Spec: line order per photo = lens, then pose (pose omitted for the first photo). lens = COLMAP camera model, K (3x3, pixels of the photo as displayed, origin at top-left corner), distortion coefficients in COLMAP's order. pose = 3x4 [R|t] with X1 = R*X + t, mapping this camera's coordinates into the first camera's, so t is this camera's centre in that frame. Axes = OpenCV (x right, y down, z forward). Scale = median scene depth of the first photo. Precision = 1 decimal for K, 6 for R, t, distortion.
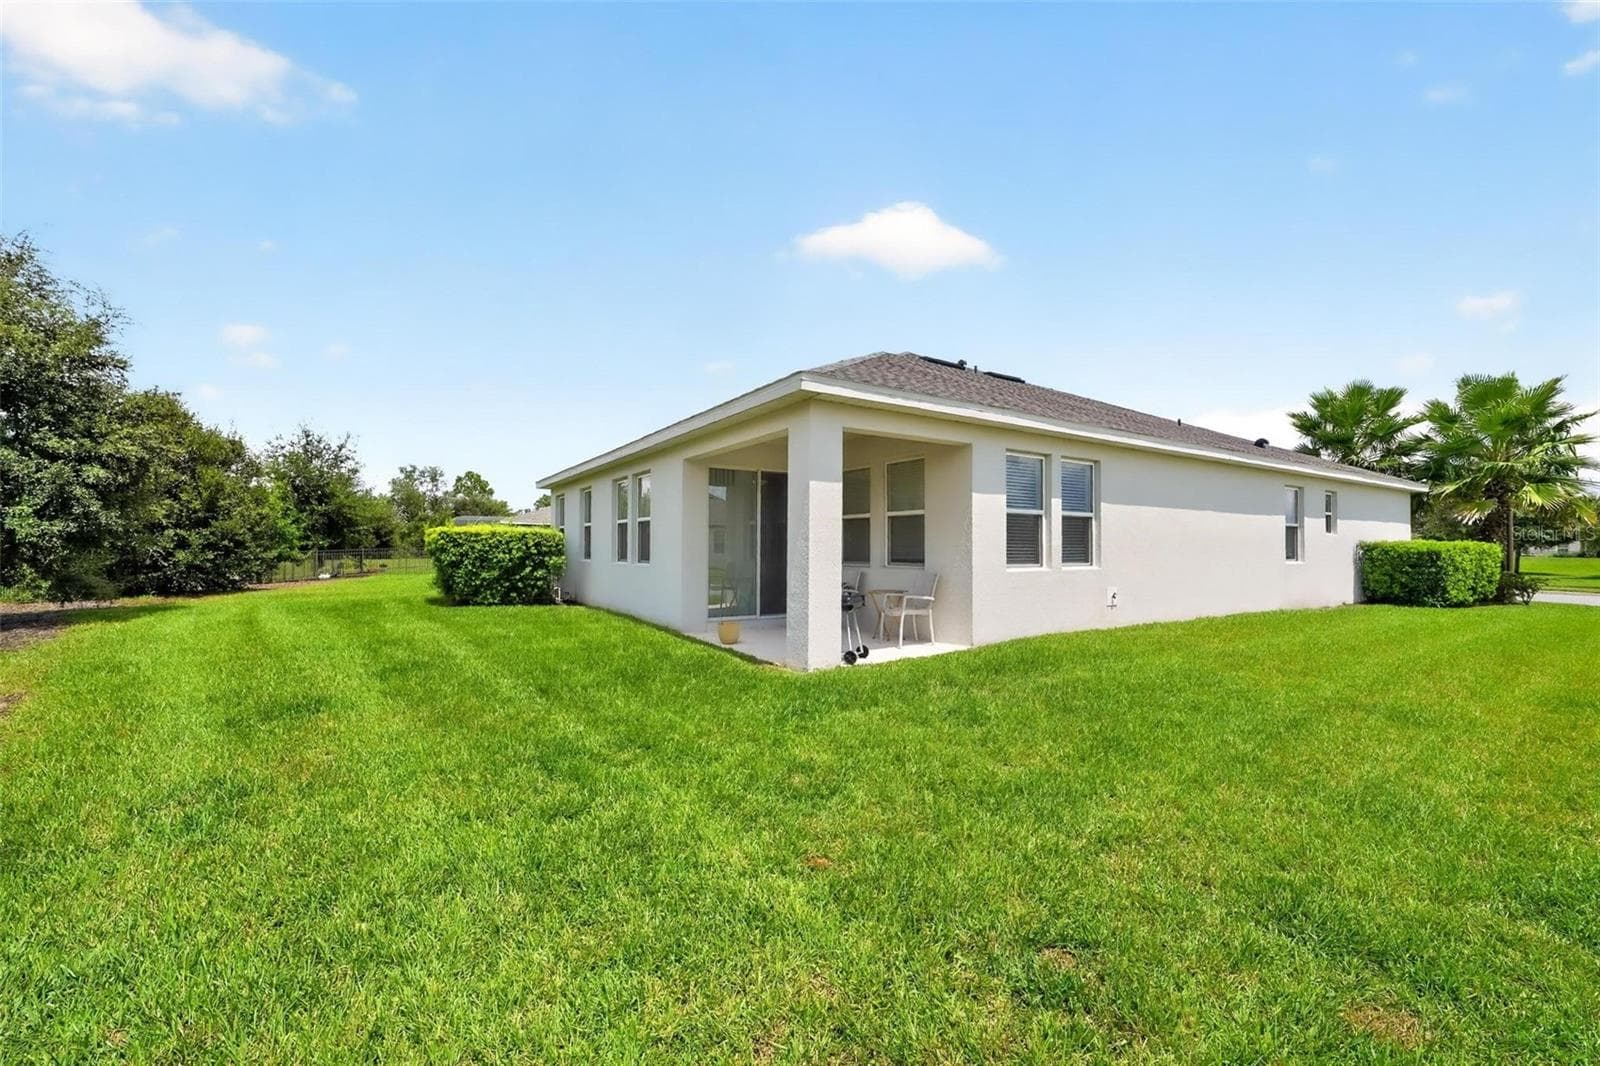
lens RADIAL K [[683.7, 0, 800.0], [0, 683.7, 533.0], [0, 0, 1]] dist [-0.004764, -0.000174]
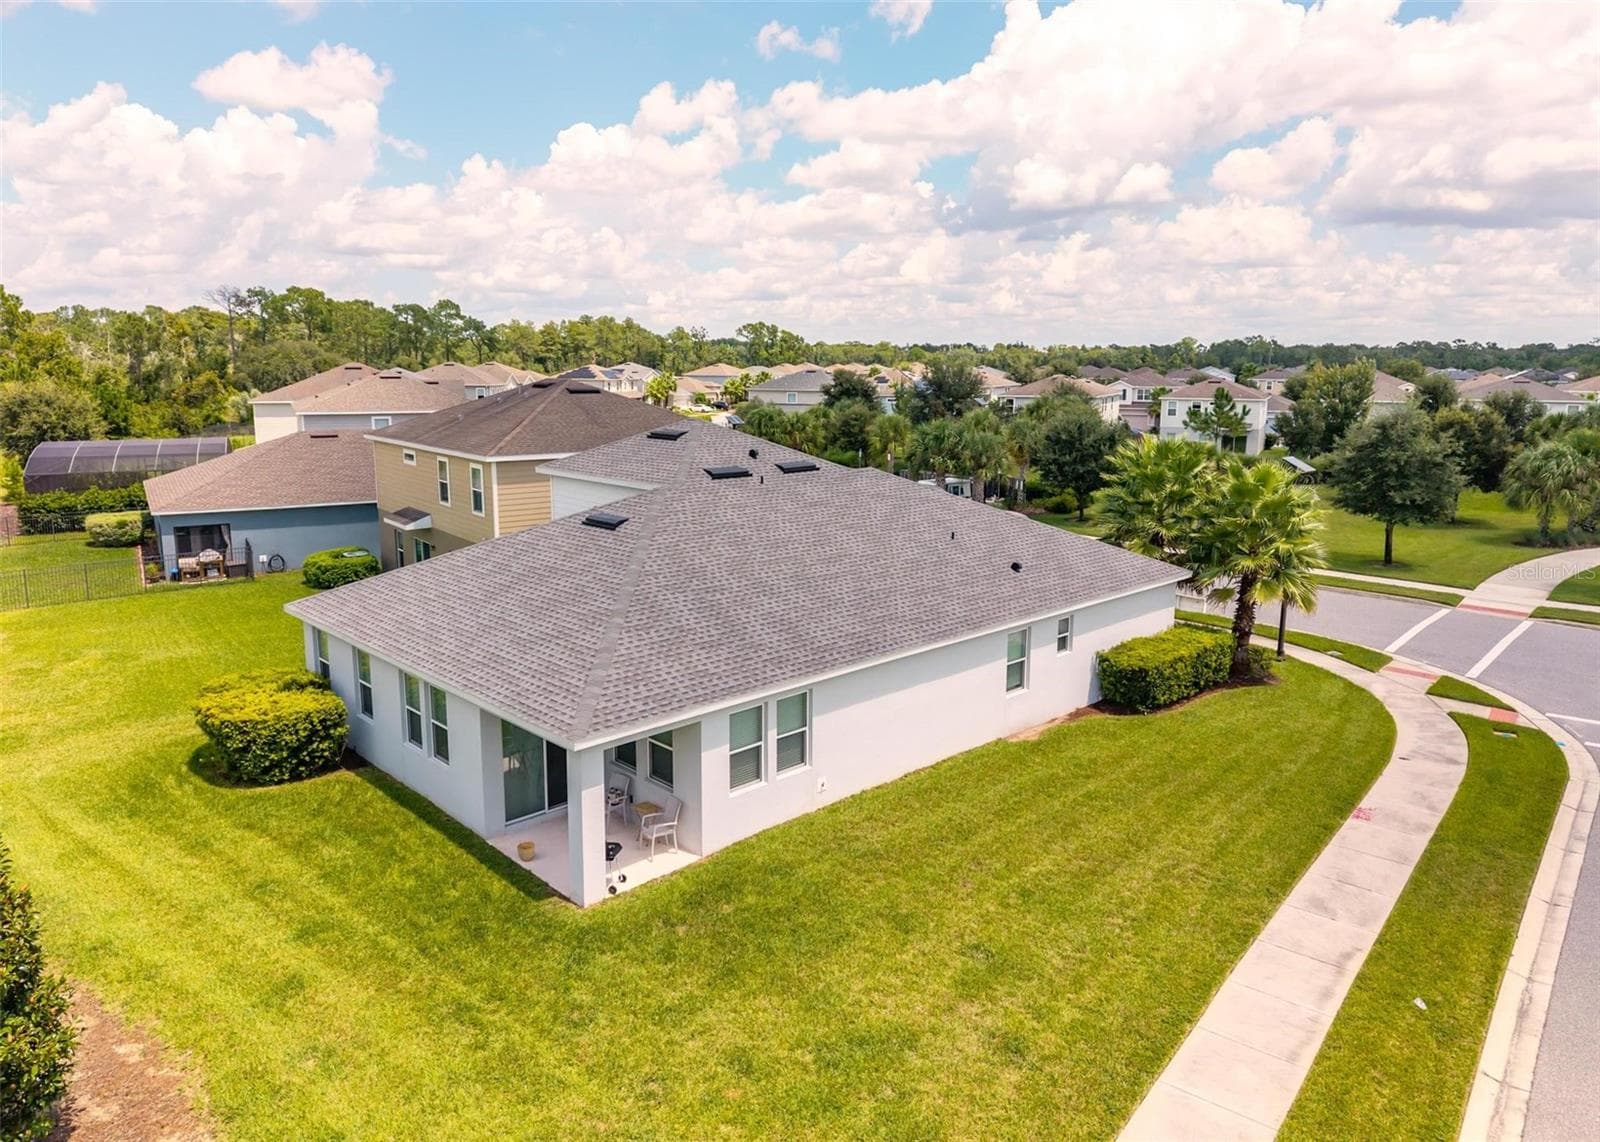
lens RADIAL K [[1062.6, 0, 806.3], [0, 1062.6, 571.1], [0, 0, 1]] dist [0.029194, -0.003539]
pose [[0.980988, -0.030701, 0.191627, 0.033378], [-0.003489, 0.984459, 0.175582, -0.510148], [-0.194039, -0.172912, 0.965635, -0.693366]]
